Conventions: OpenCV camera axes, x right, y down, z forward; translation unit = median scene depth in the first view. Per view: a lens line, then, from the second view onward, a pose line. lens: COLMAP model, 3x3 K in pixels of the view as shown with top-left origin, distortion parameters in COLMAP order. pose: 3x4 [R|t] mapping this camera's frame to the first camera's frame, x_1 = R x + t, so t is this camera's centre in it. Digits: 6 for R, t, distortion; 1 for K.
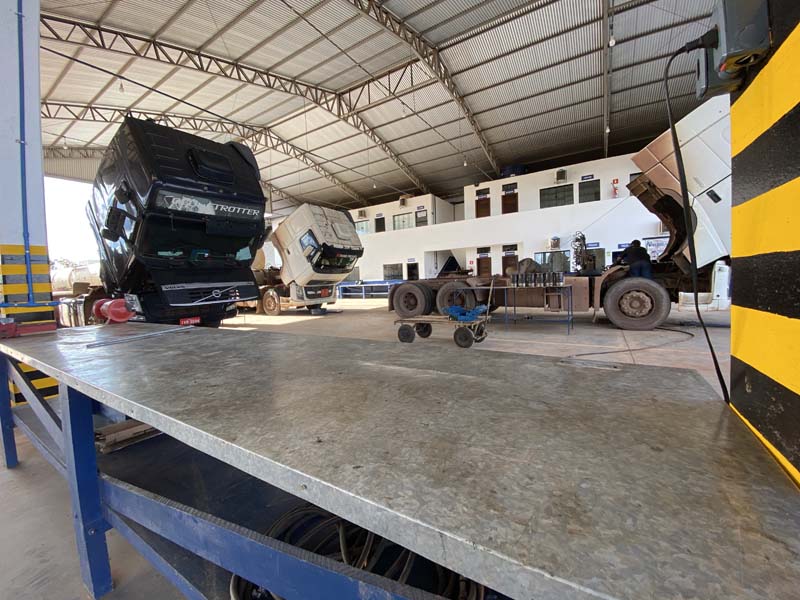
lens RADIAL K [[322.8, 0, 399.6], [0, 322.8, 296.5], [0, 0, 1]] dist [0.039058, -0.032993]
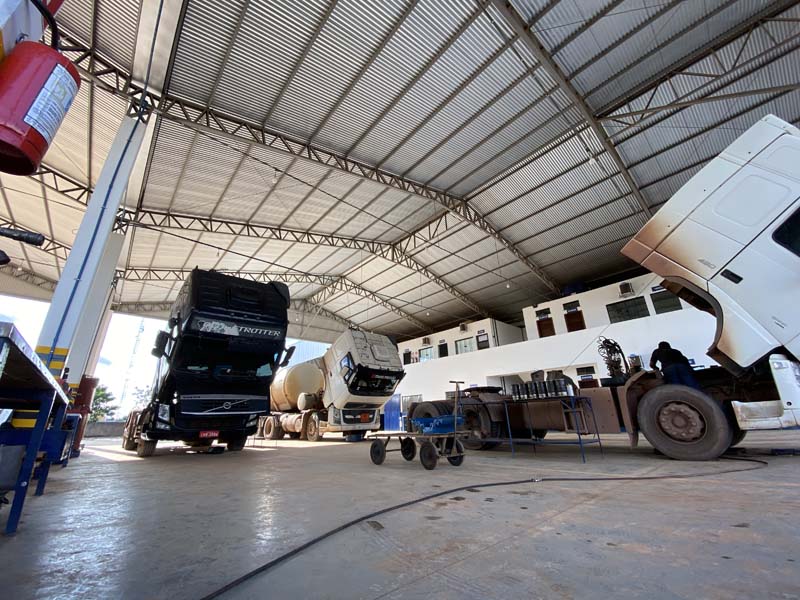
lens RADIAL K [[322.8, 0, 399.6], [0, 322.8, 296.5], [0, 0, 1]] dist [0.039058, -0.032993]
pose [[0.958550, -0.086449, -0.271494, 0.202657], [-0.028542, 0.918934, -0.393376, 0.042609], [0.283492, 0.384820, 0.878377, 0.036525]]
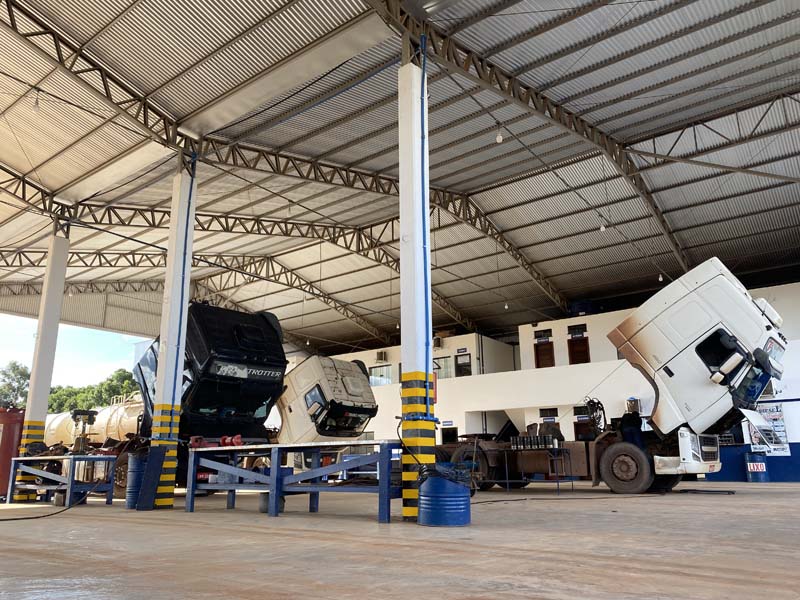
lens RADIAL K [[611.7, 0, 402.5], [0, 611.7, 313.4], [0, 0, 1]] dist [0.060294, -0.077396]
pose [[0.995801, 0.007166, -0.091262, 0.111475], [-0.033335, 0.956869, -0.288601, 0.086613], [0.085258, 0.290432, 0.953090, -0.666238]]
